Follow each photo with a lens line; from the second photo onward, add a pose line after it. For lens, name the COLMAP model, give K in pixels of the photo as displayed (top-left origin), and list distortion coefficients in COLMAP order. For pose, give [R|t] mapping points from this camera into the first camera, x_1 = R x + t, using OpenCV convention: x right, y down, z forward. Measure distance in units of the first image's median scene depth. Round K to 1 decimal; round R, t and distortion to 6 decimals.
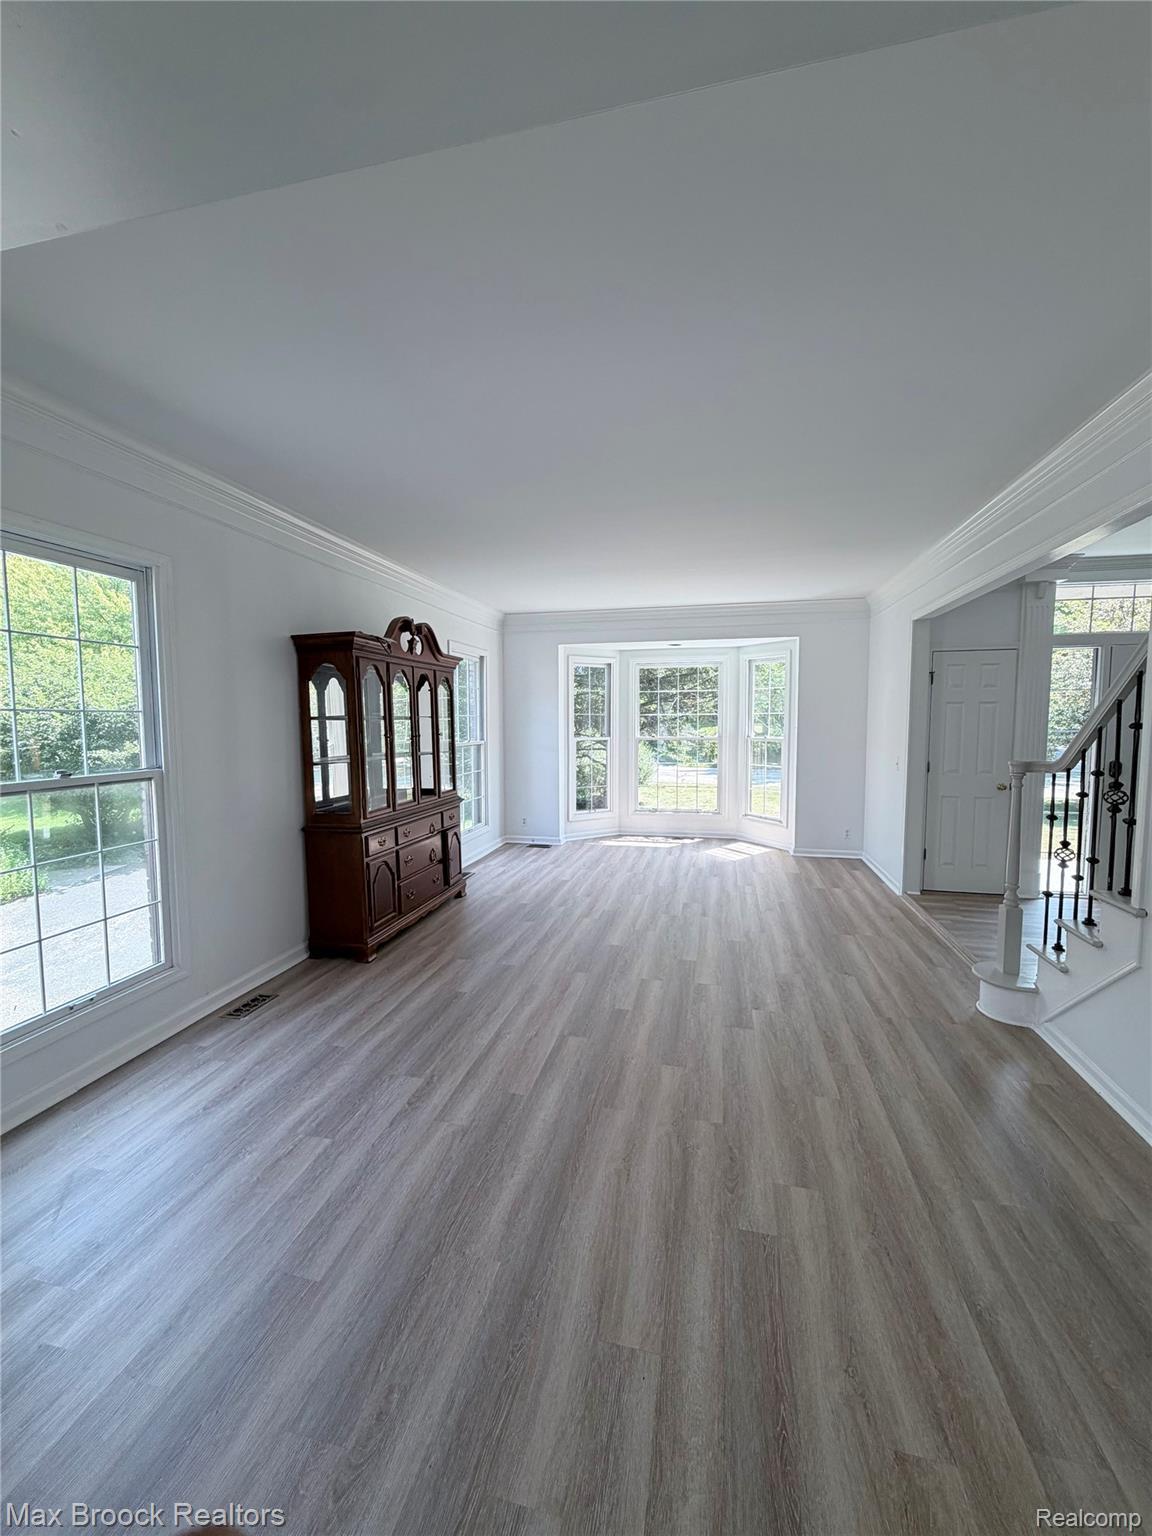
lens RADIAL K [[620.3, 0, 576.0], [0, 620.3, 768.0], [0, 0, 1]] dist [-0.000695, -0.000179]
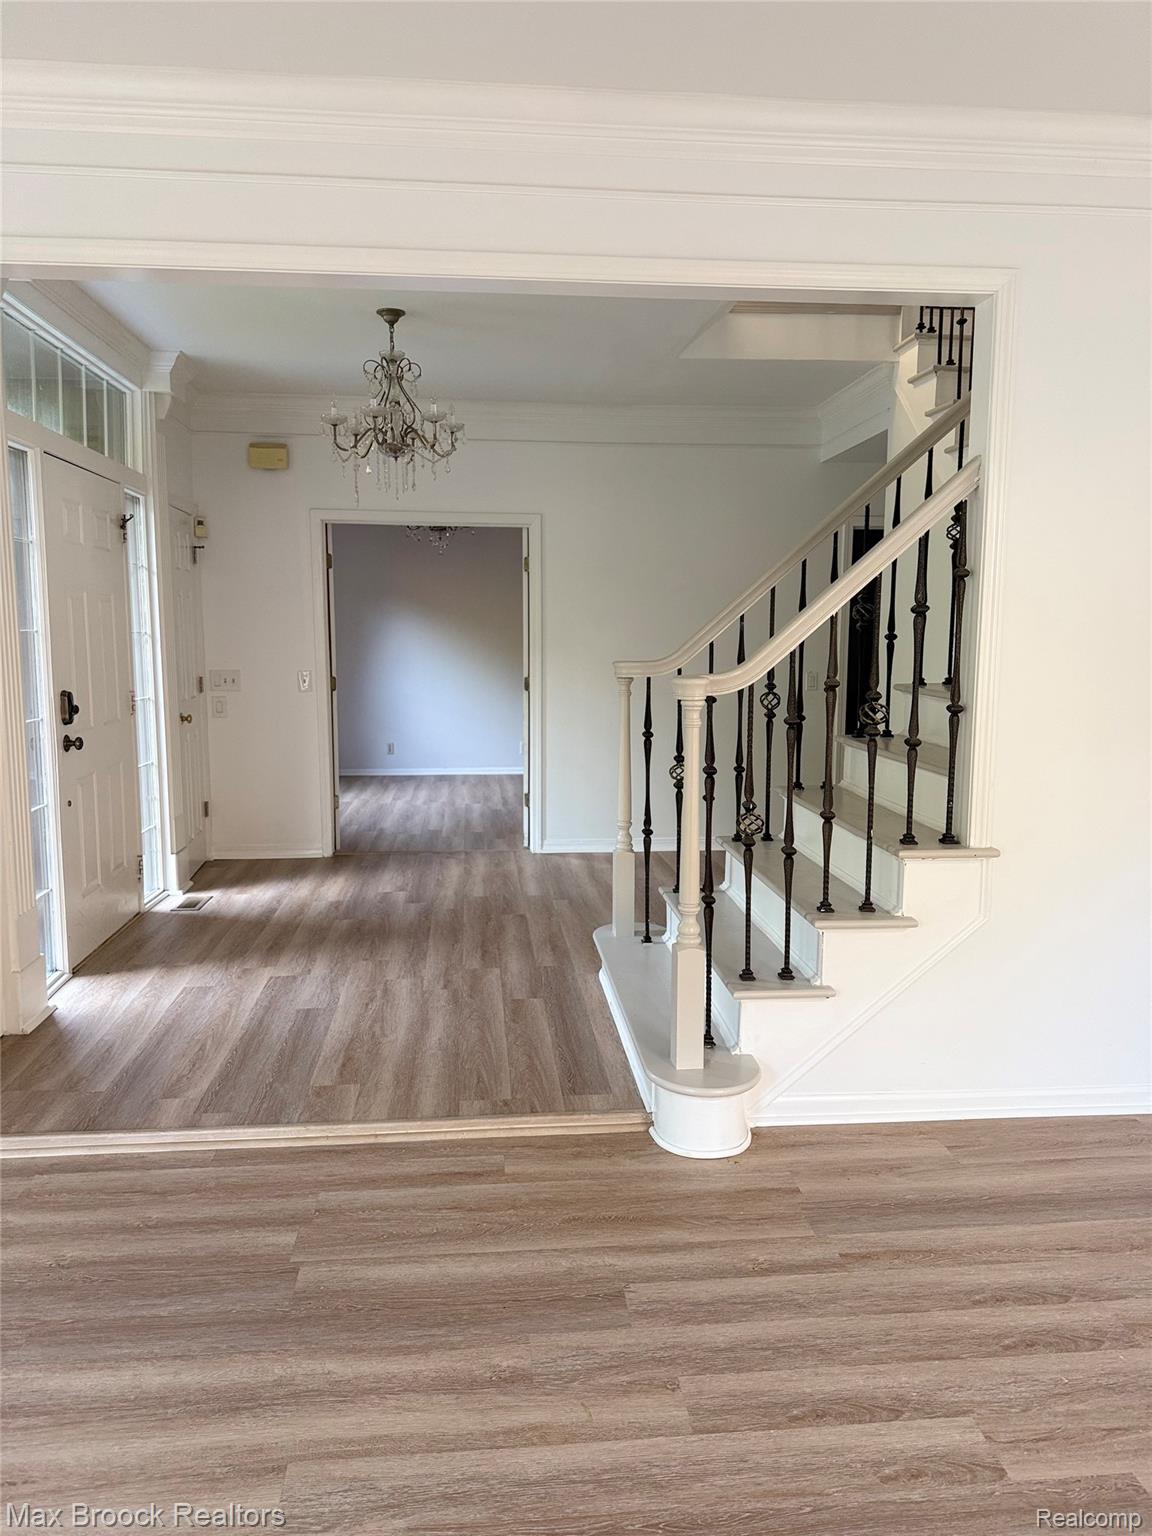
lens RADIAL K [[1093.8, 0, 576.0], [0, 1093.8, 768.0], [0, 0, 1]] dist [0.074623, 0.002067]
pose [[-0.320525, -0.118349, 0.939818, -0.125186], [0.070383, 0.986446, 0.148225, -0.066450], [-0.944622, 0.113657, -0.307850, 1.105463]]
